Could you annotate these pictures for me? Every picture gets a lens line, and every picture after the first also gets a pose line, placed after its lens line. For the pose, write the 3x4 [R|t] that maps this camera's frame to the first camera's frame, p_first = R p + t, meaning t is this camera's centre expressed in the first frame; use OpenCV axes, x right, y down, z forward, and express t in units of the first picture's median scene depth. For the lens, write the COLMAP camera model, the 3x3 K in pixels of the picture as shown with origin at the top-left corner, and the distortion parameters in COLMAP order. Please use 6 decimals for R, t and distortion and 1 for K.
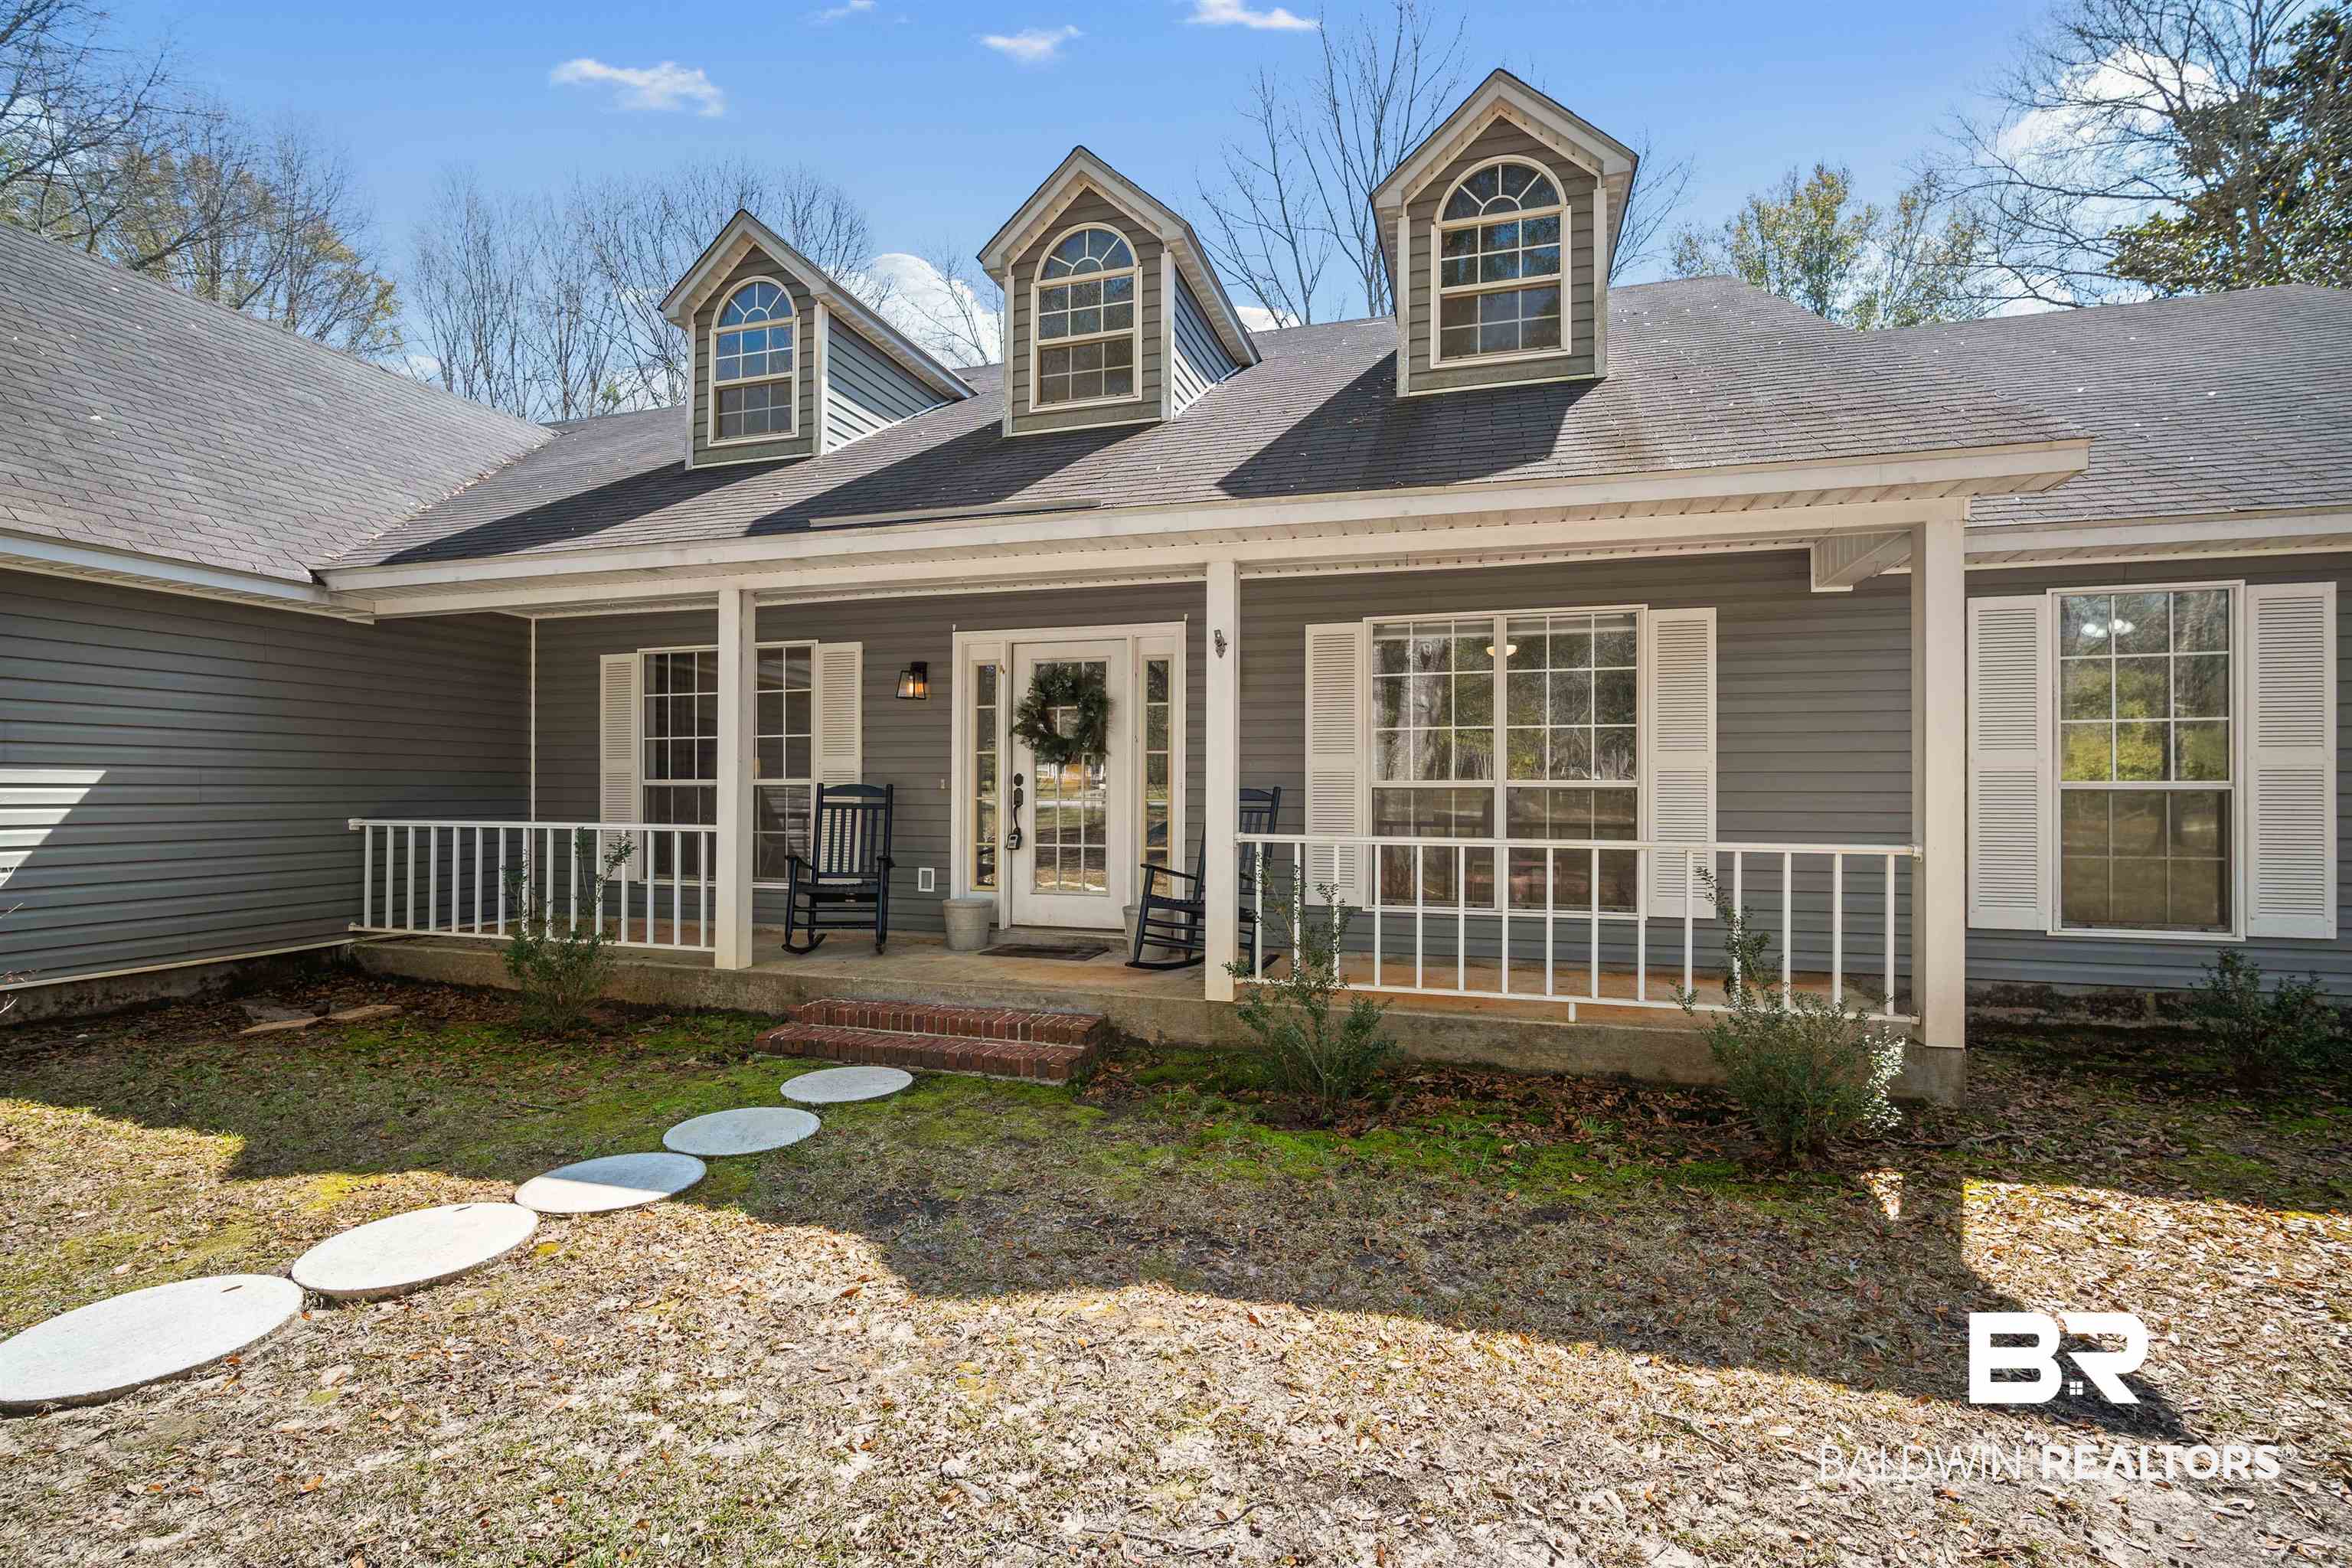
lens RADIAL K [[1044.0, 0, 1185.4], [0, 1044.0, 780.8], [0, 0, 1]] dist [0.002648, 0.000069]
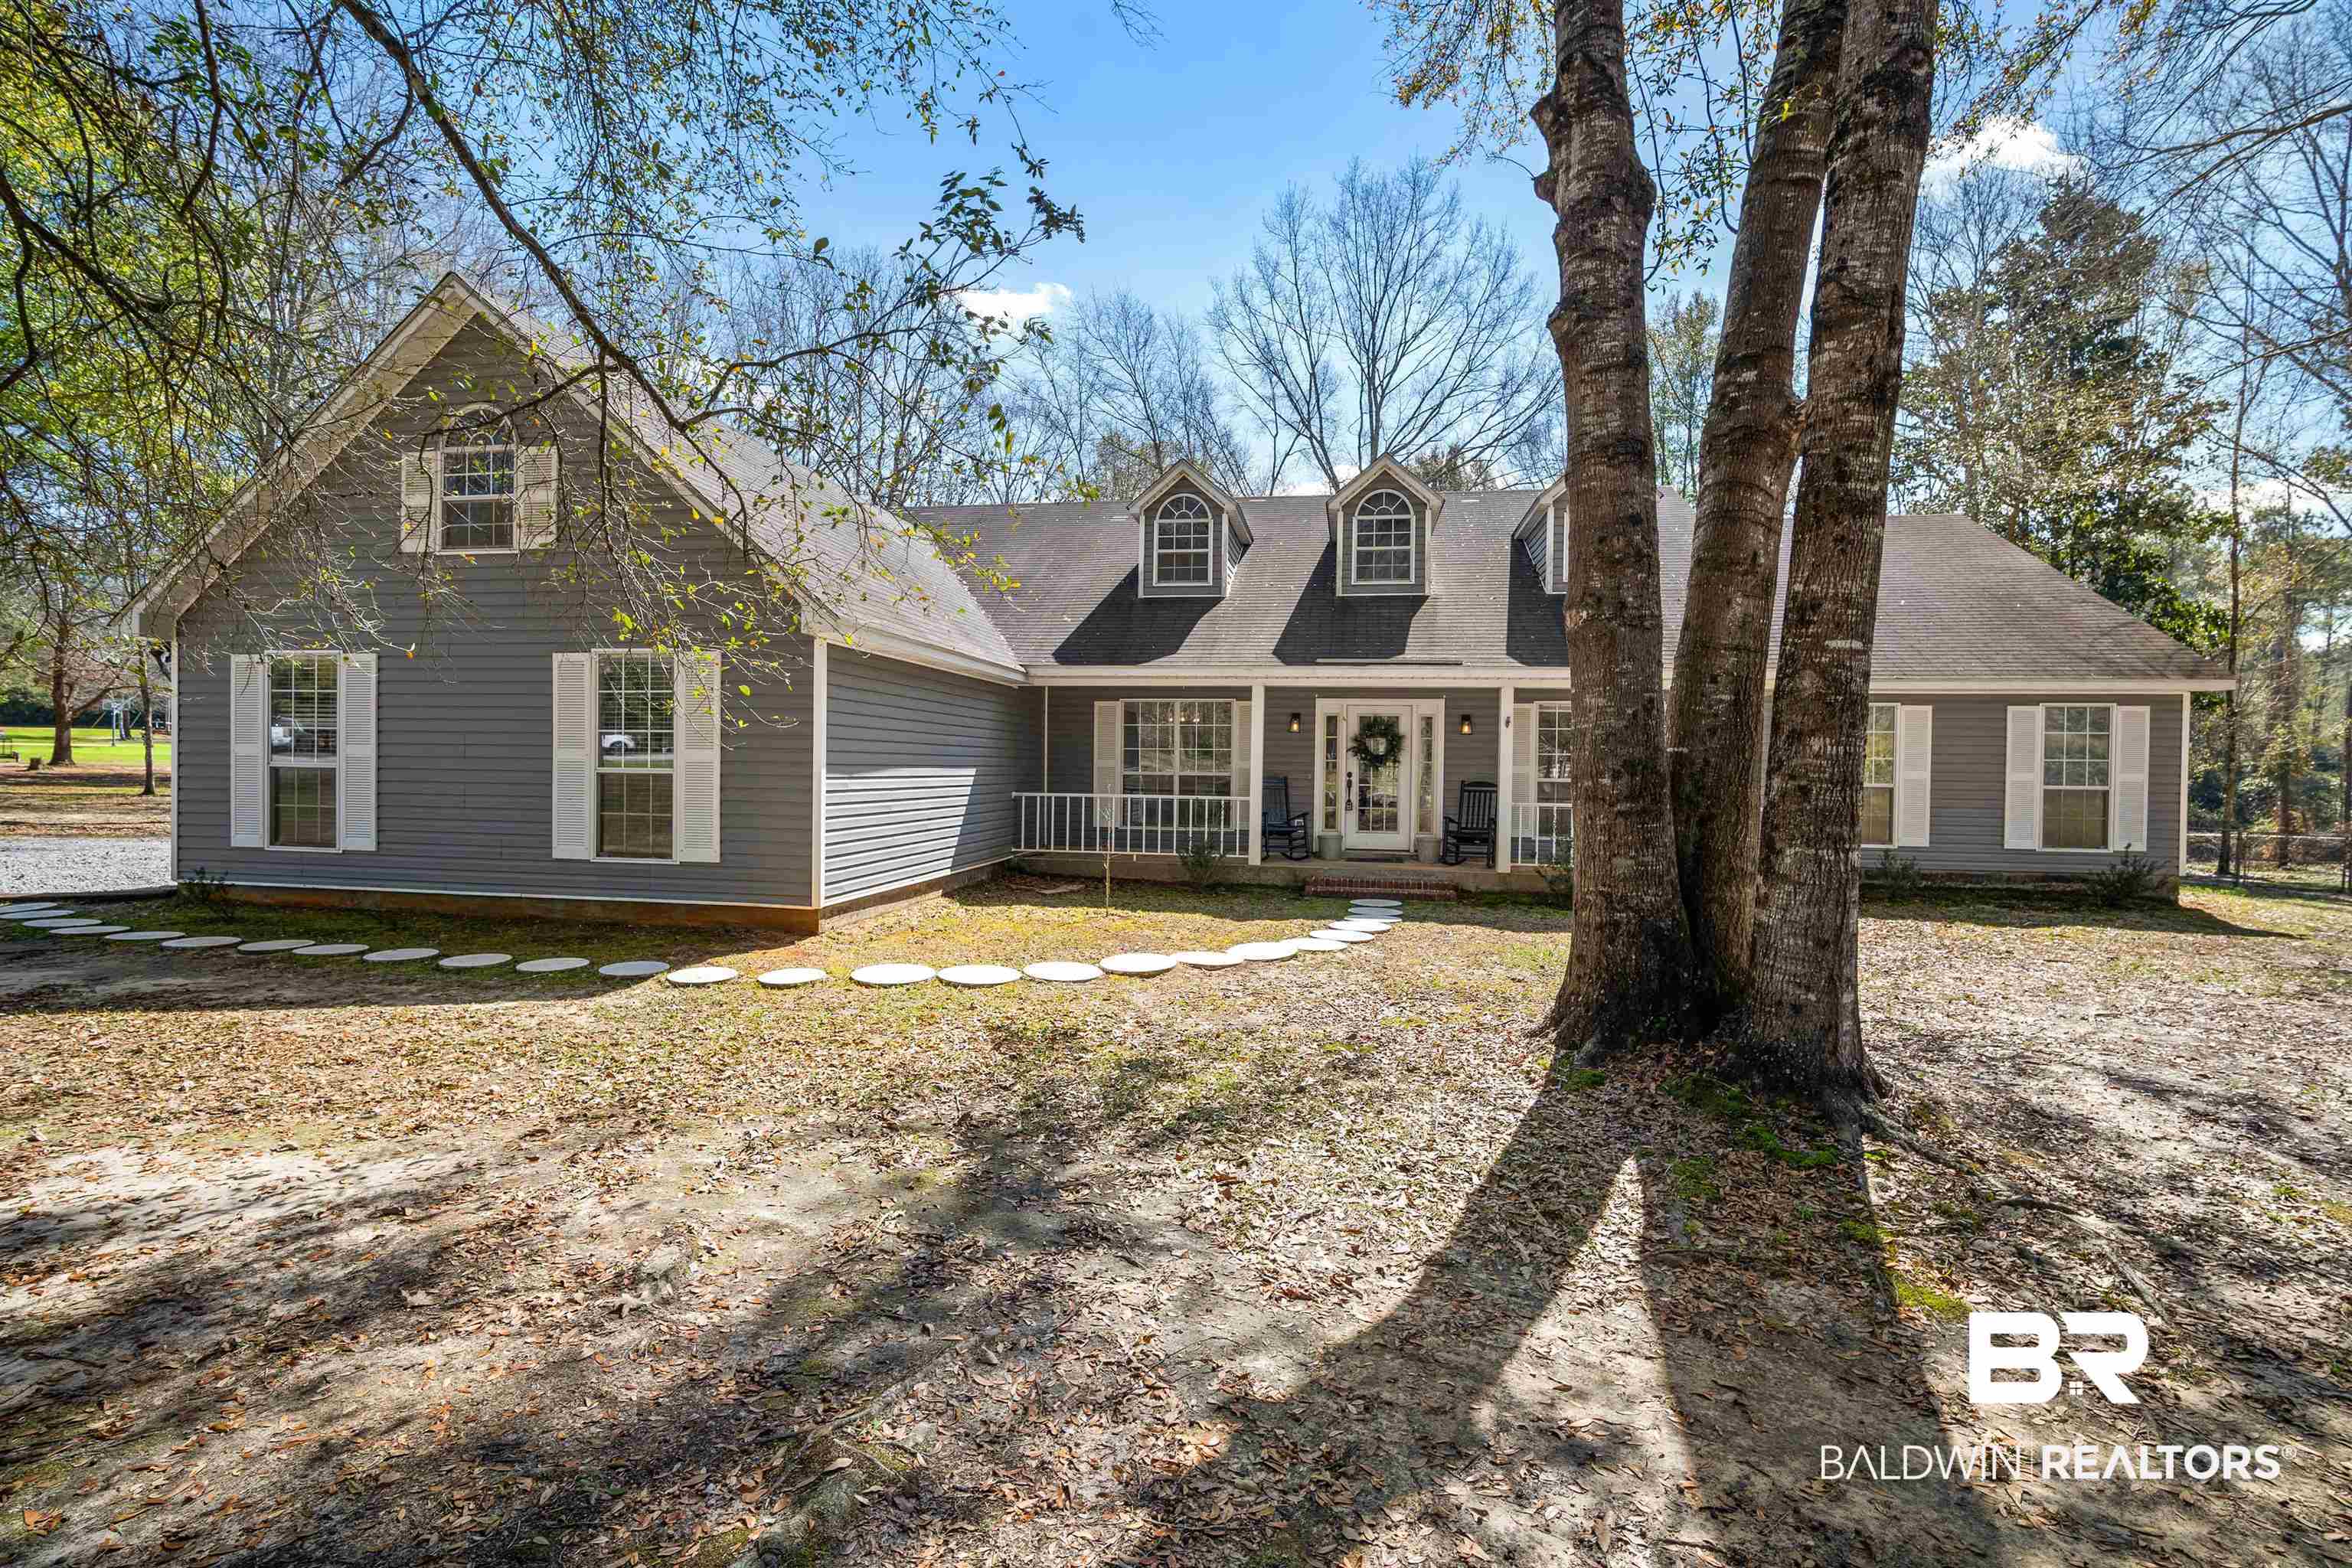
lens RADIAL K [[1044.0, 0, 1179.7], [0, 1044.0, 782.9], [0, 0, 1]] dist [0.002648, 0.000069]
pose [[0.991468, 0.013172, 0.129683, -0.739923], [-0.015487, 0.999738, 0.016862, -0.013897], [-0.129427, -0.018726, 0.991412, -0.913327]]
